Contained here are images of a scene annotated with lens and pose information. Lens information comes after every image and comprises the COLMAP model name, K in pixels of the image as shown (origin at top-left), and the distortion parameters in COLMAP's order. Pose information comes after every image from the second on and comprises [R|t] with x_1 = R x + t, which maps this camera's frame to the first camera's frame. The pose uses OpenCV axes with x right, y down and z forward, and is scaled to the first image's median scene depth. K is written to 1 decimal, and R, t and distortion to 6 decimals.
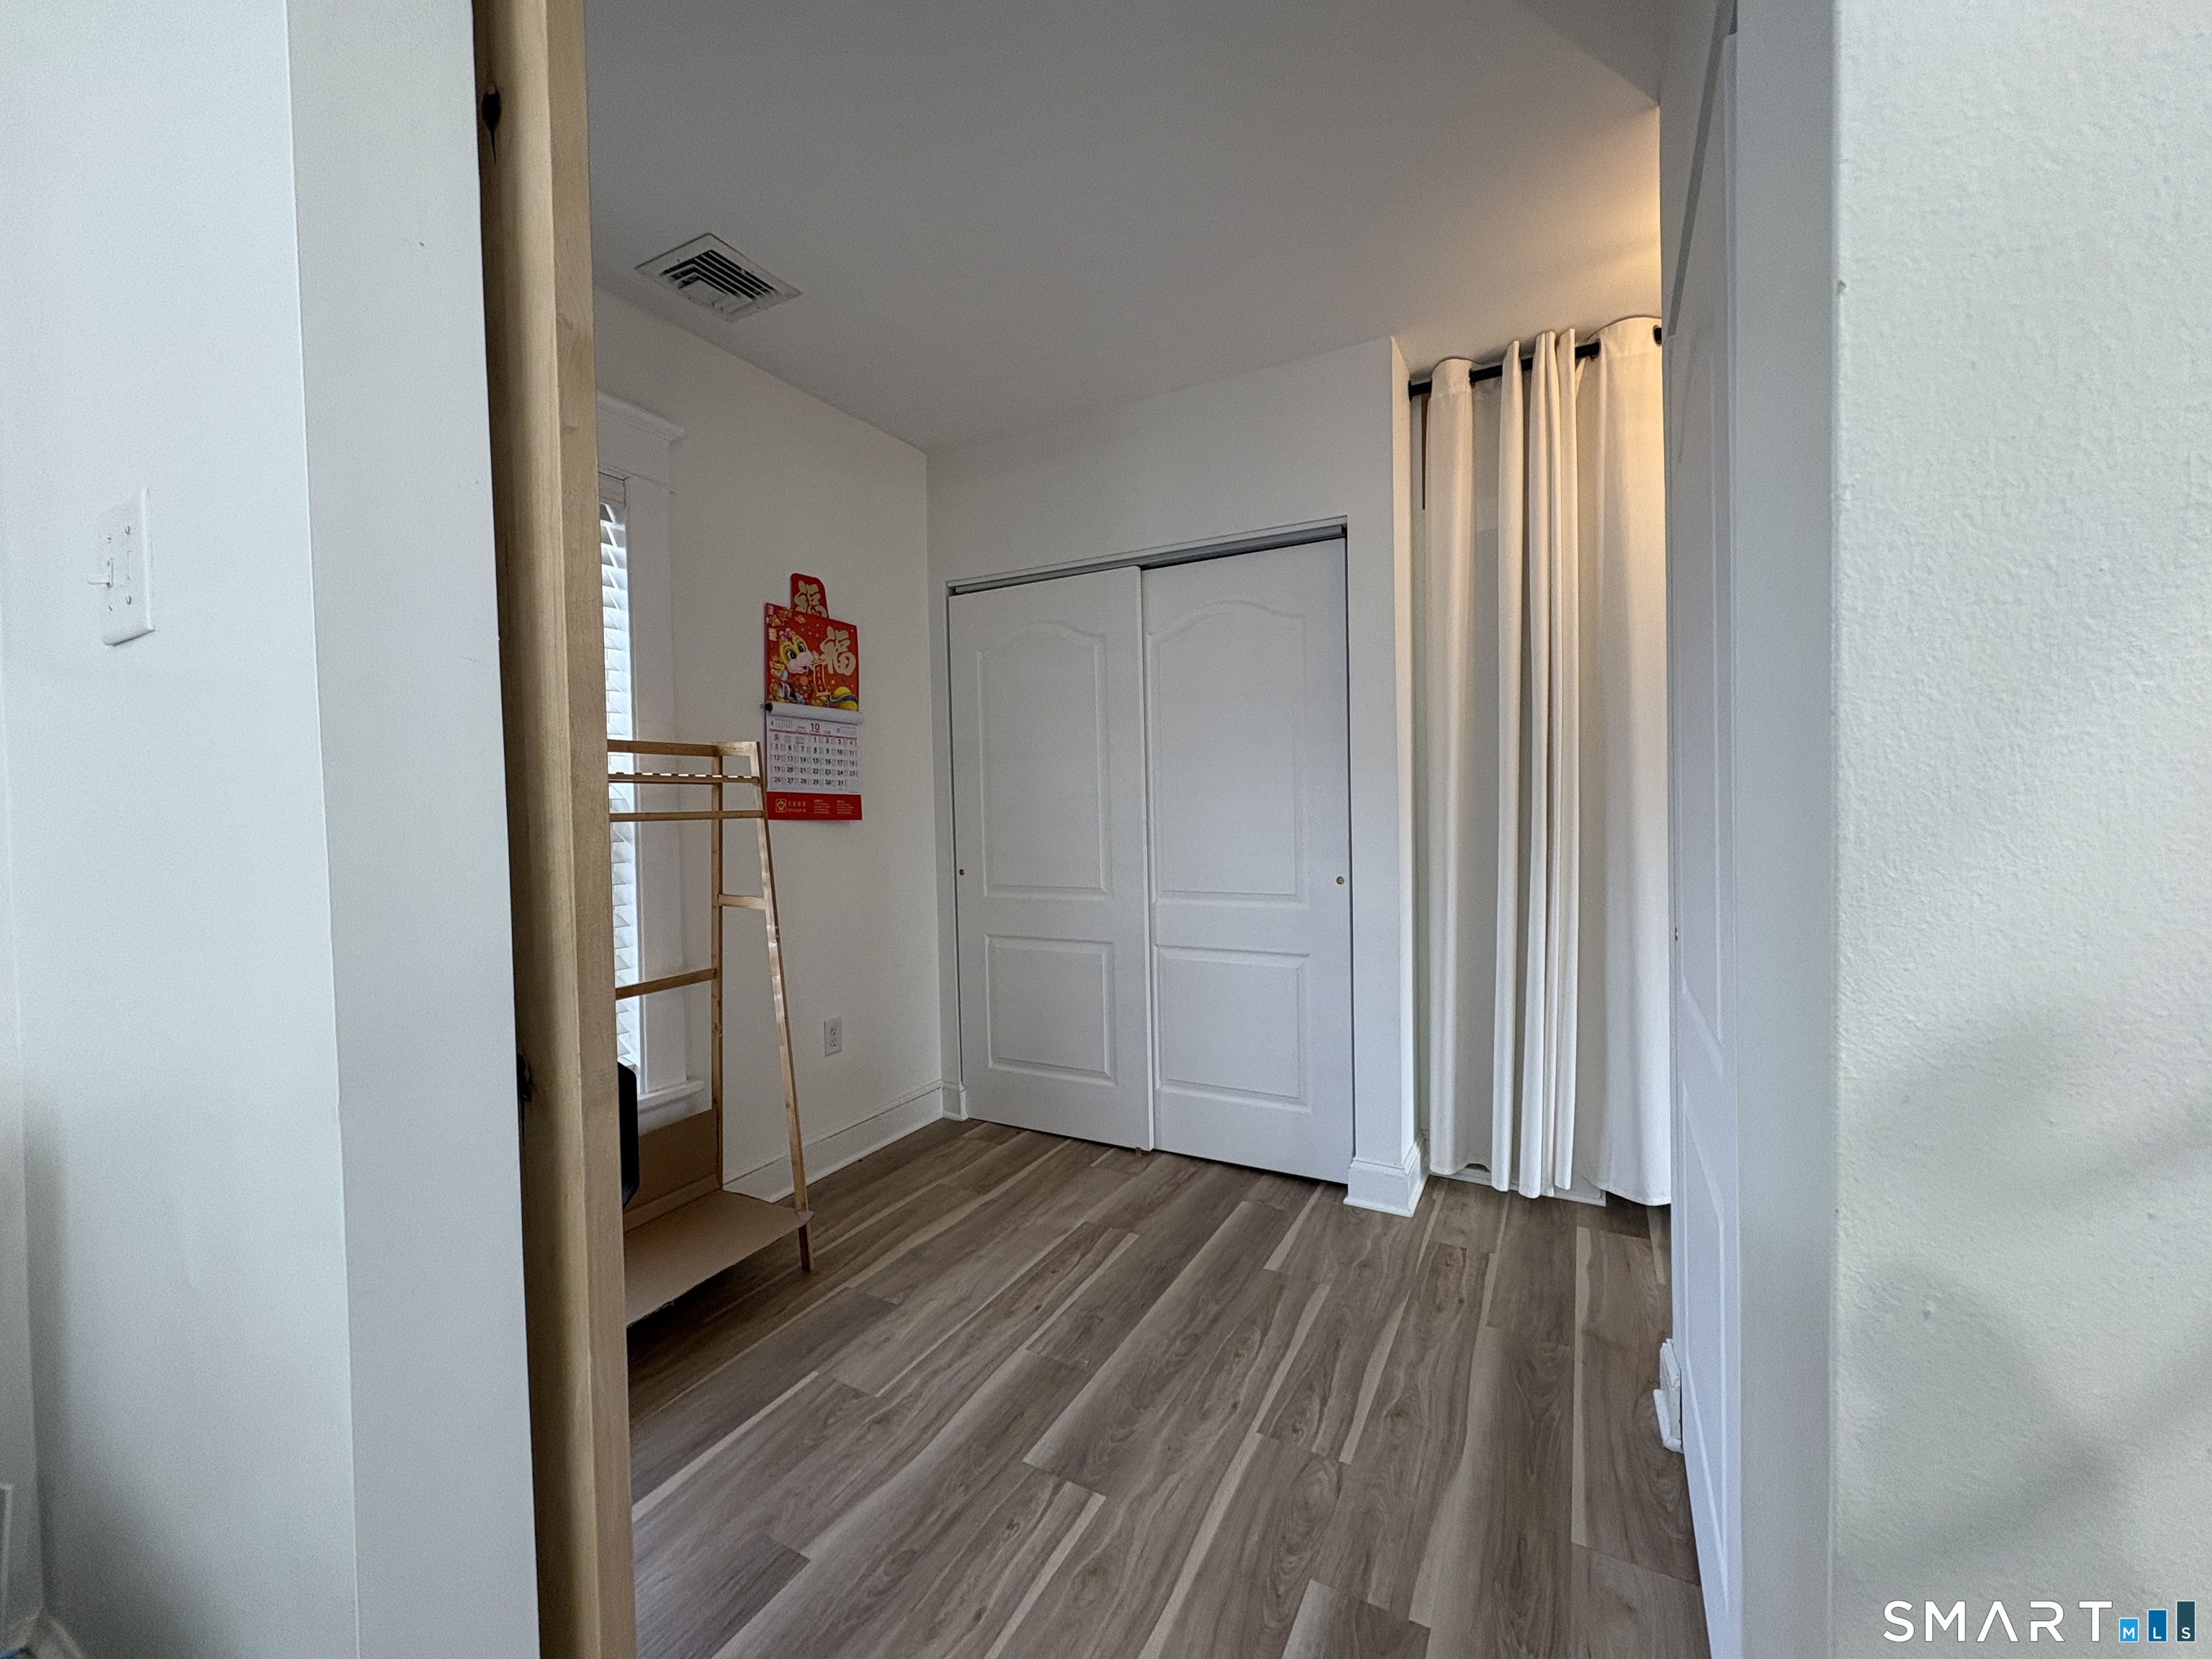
lens RADIAL K [[885.1, 0, 1109.5], [0, 885.1, 829.0], [0, 0, 1]] dist [-0.001566, 0.000455]
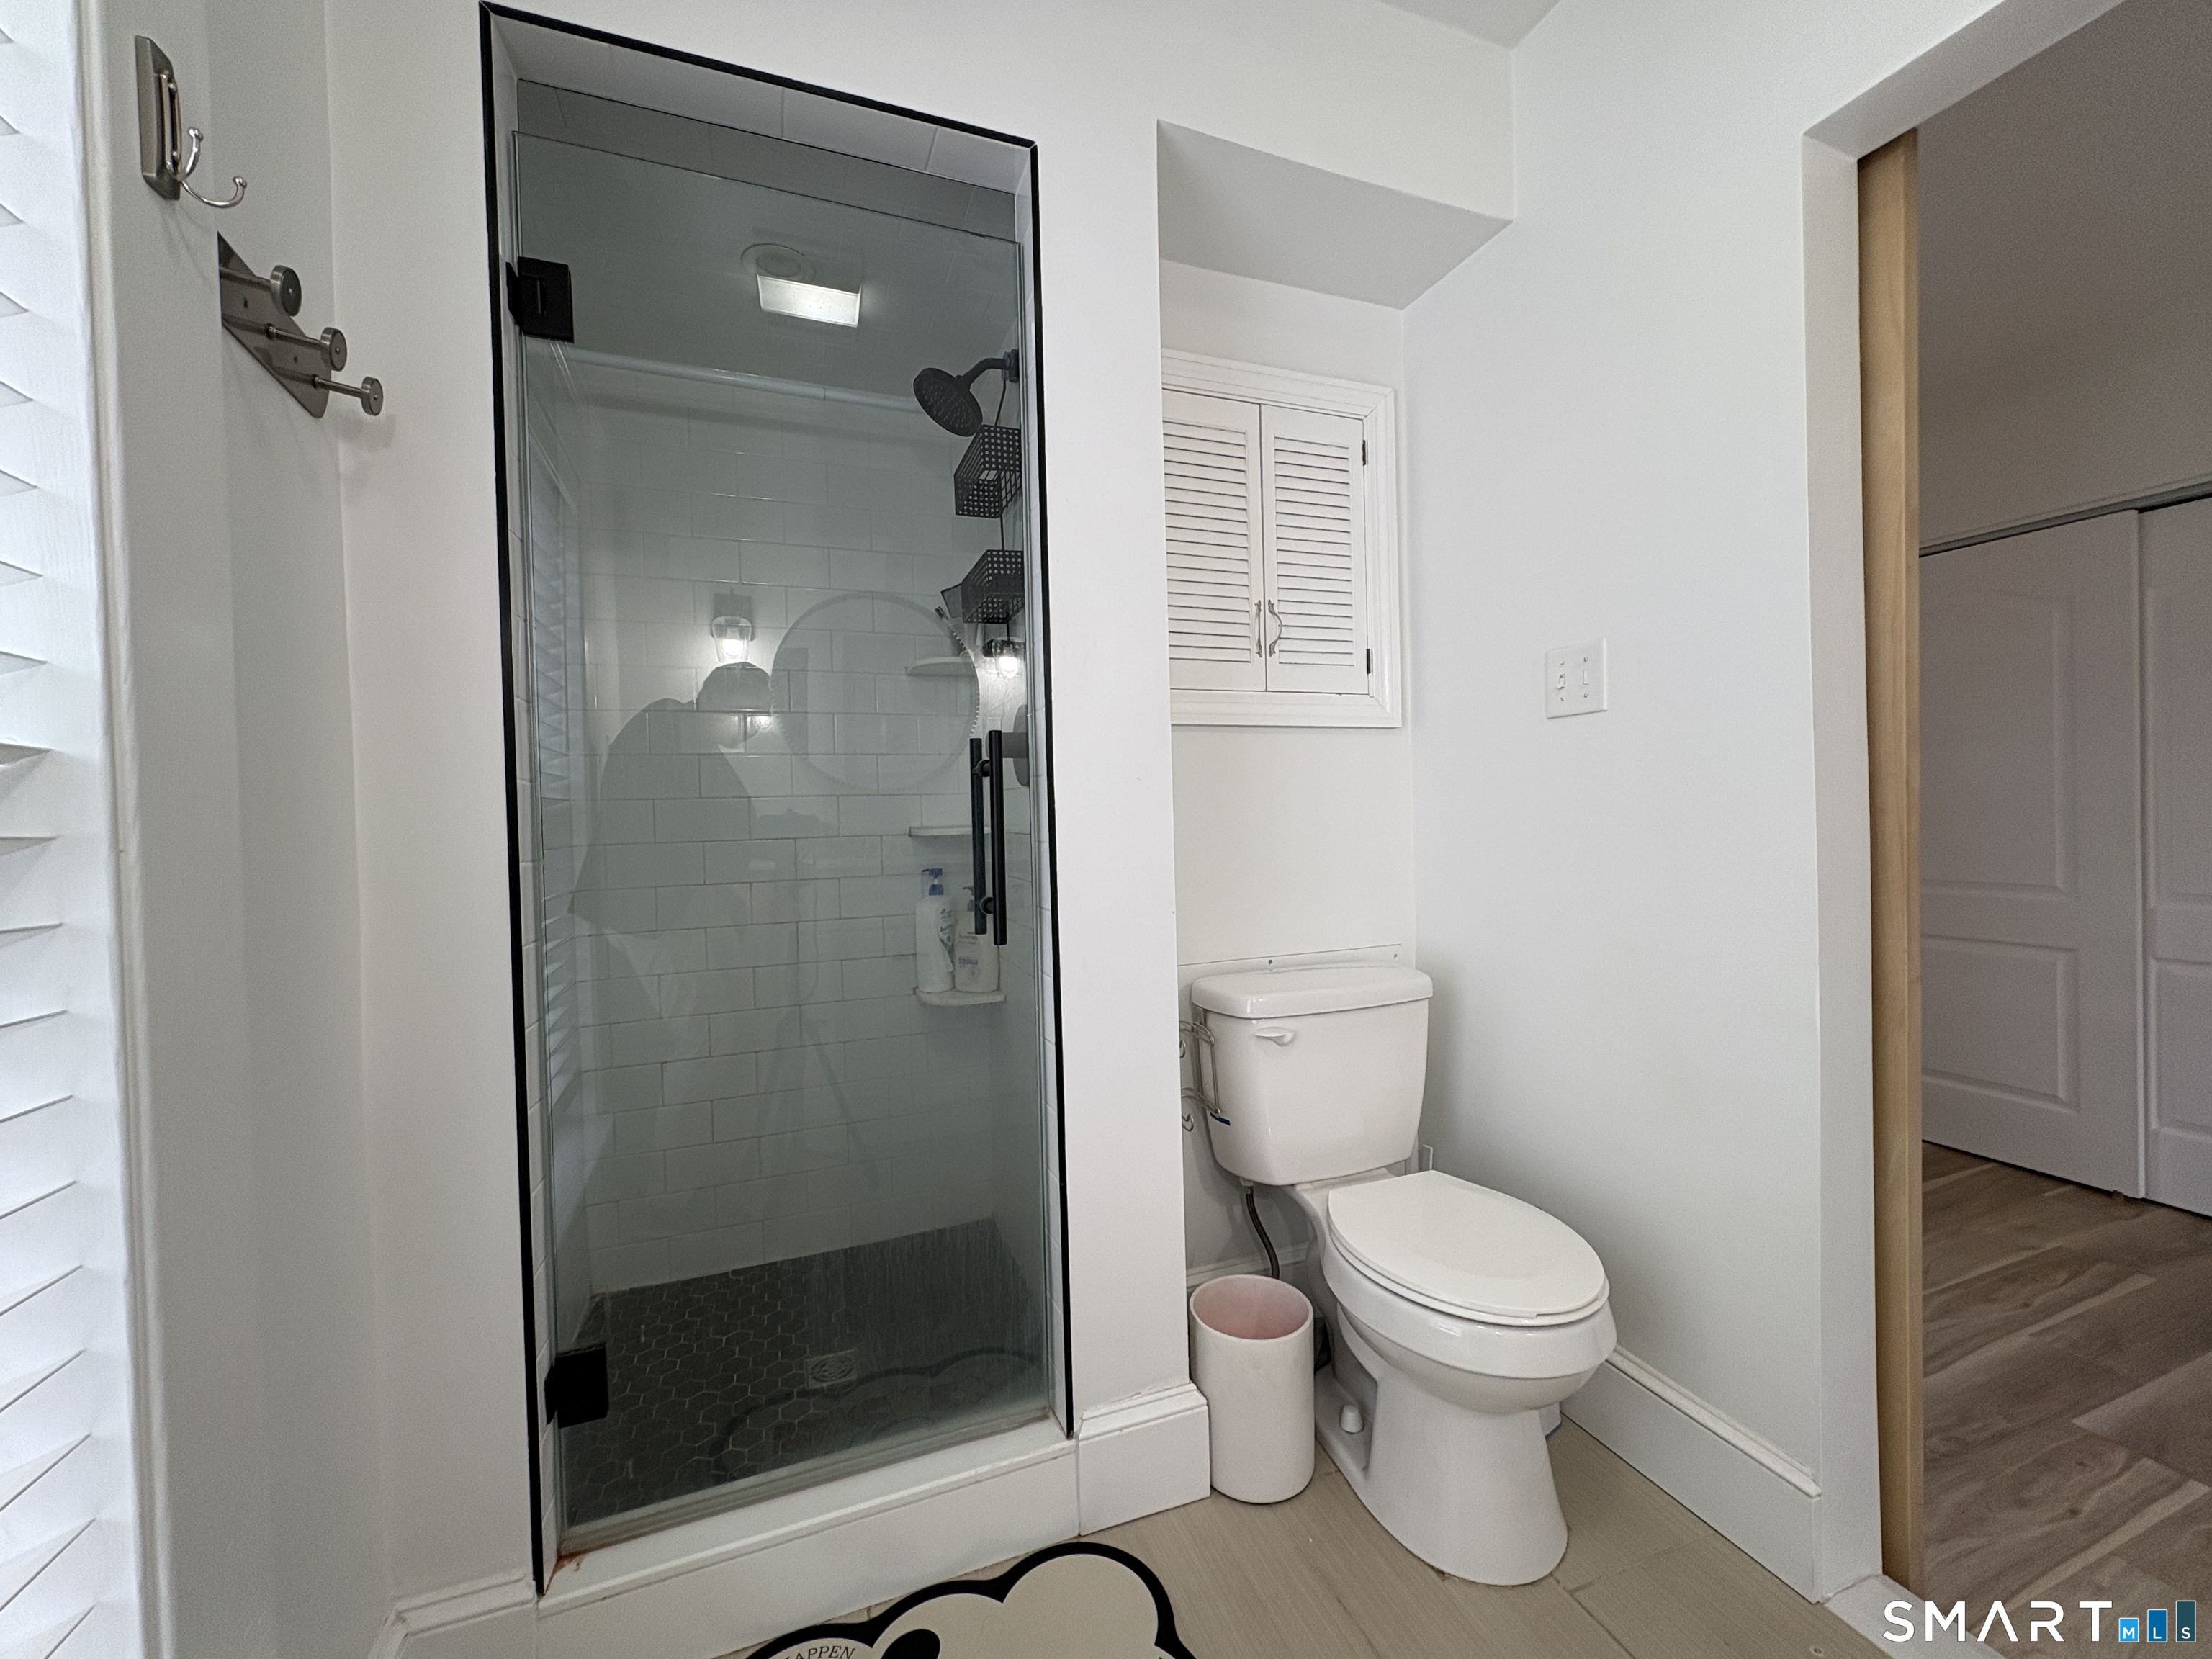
lens RADIAL K [[885.1, 0, 1103.5], [0, 885.1, 819.1], [0, 0, 1]] dist [-0.001566, 0.000455]
pose [[0.757015, 0.017730, -0.653157, -0.182537], [-0.012518, 0.999842, 0.012632, 0.000493], [0.653278, -0.001386, 0.757117, -0.335392]]
